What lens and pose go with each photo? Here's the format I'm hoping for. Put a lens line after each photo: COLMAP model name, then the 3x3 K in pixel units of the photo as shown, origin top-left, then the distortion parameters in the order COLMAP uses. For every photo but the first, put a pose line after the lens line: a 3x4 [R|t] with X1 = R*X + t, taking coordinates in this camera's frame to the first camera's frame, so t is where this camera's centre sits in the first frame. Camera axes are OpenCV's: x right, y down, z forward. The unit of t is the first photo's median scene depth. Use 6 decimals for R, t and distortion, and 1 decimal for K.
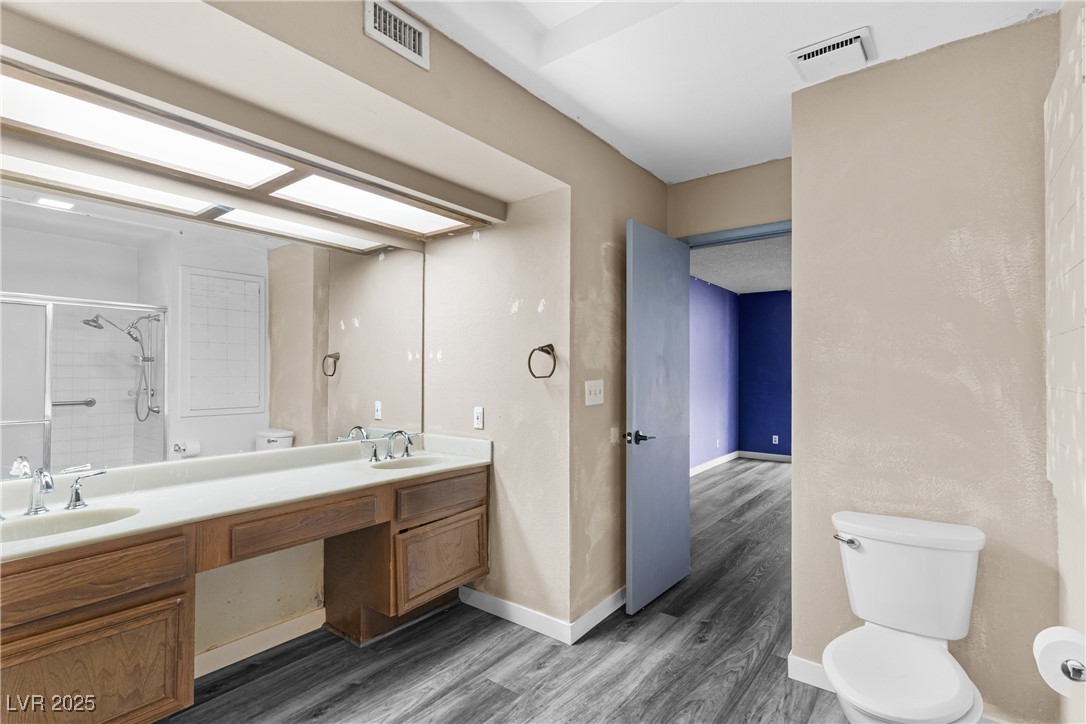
lens RADIAL K [[517.4, 0, 544.3], [0, 517.4, 360.3], [0, 0, 1]] dist [0.002898, 0.000673]
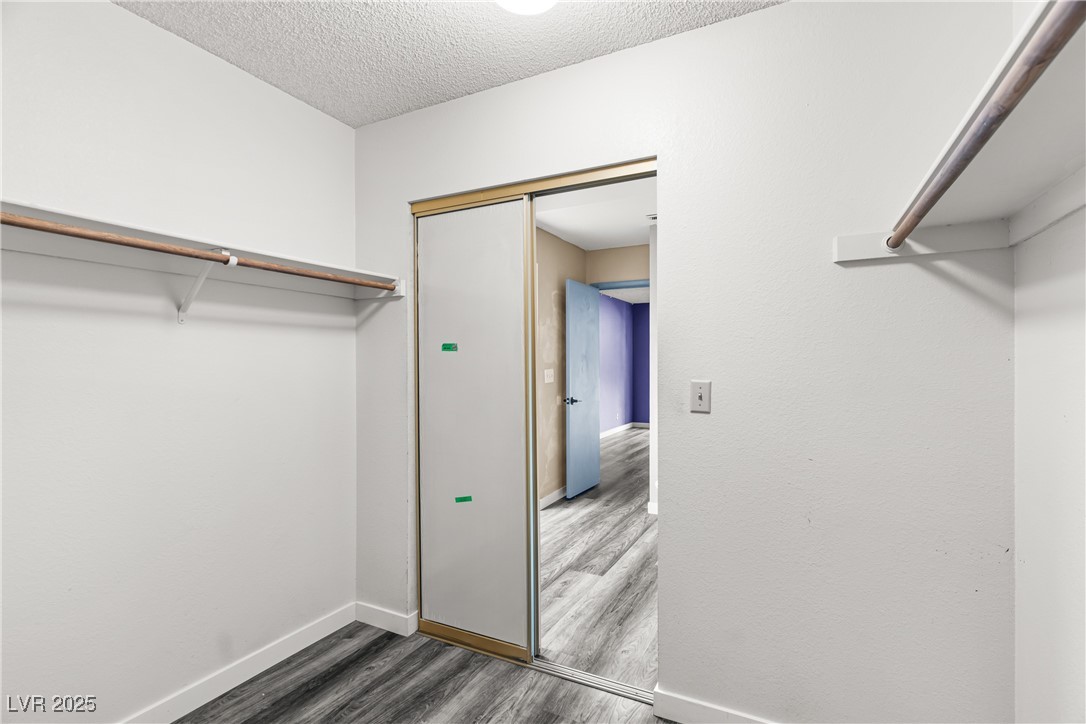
lens RADIAL K [[517.4, 0, 546.0], [0, 517.4, 366.0], [0, 0, 1]] dist [0.002898, 0.000673]
pose [[0.983448, -0.011573, 0.180822, -0.228385], [0.006747, 0.999605, 0.027283, -0.020953], [-0.181067, -0.025611, 0.983137, -0.731986]]
